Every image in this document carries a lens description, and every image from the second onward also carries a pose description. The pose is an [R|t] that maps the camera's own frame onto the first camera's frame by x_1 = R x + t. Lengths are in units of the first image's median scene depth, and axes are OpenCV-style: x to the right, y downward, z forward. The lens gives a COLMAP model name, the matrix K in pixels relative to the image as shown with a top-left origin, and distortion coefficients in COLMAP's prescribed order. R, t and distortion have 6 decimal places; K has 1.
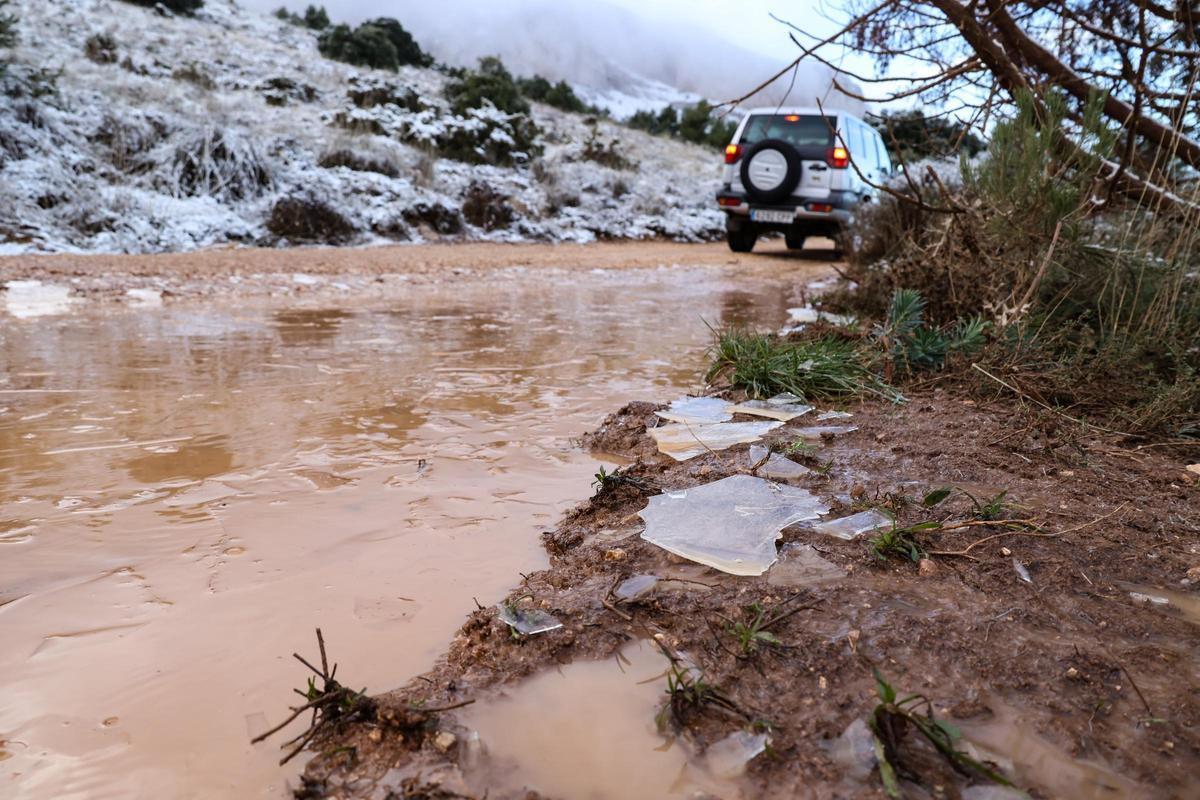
lens RADIAL K [[821.5, 0, 596.7], [0, 821.5, 416.4], [0, 0, 1]] dist [-0.016372, -0.001894]
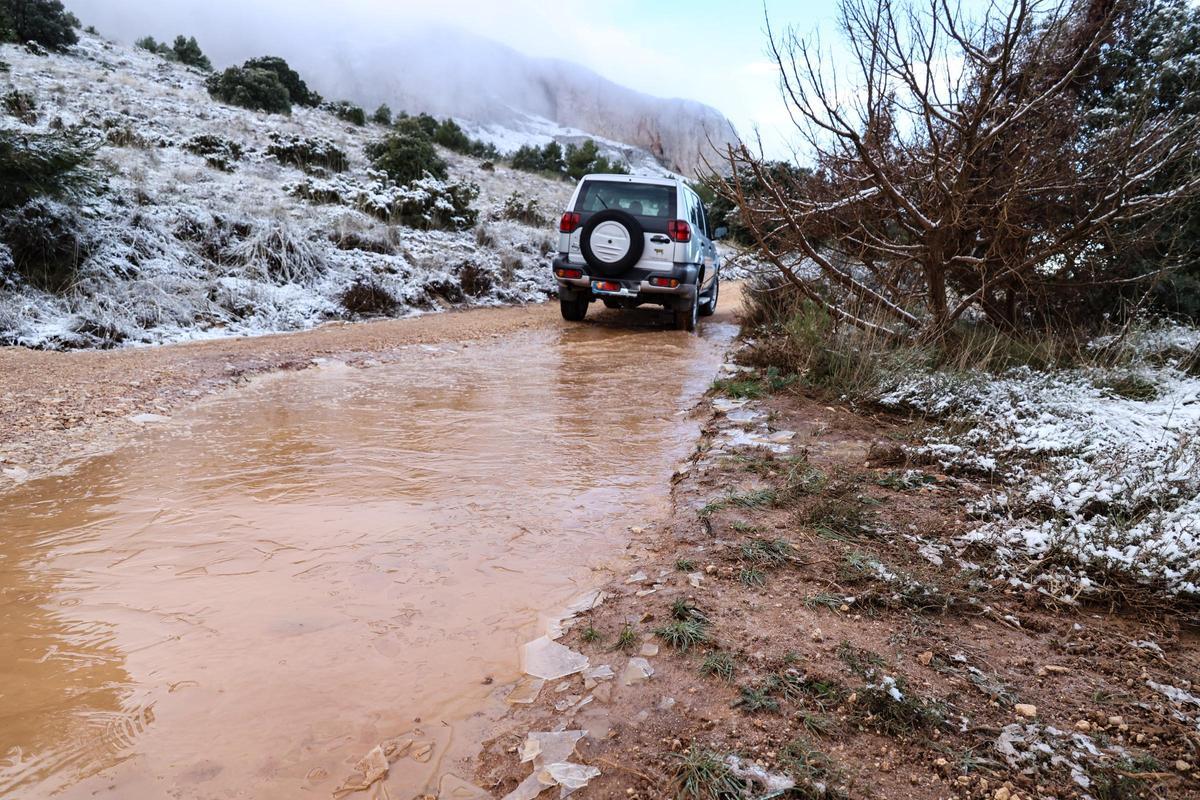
lens RADIAL K [[944.3, 0, 606.5], [0, 944.3, 409.7], [0, 0, 1]] dist [-0.004123, -0.006076]
pose [[0.985436, -0.037617, 0.165836, -0.122510], [0.045573, 0.997972, -0.044432, 0.021456], [-0.163829, 0.051342, 0.985152, -0.350586]]
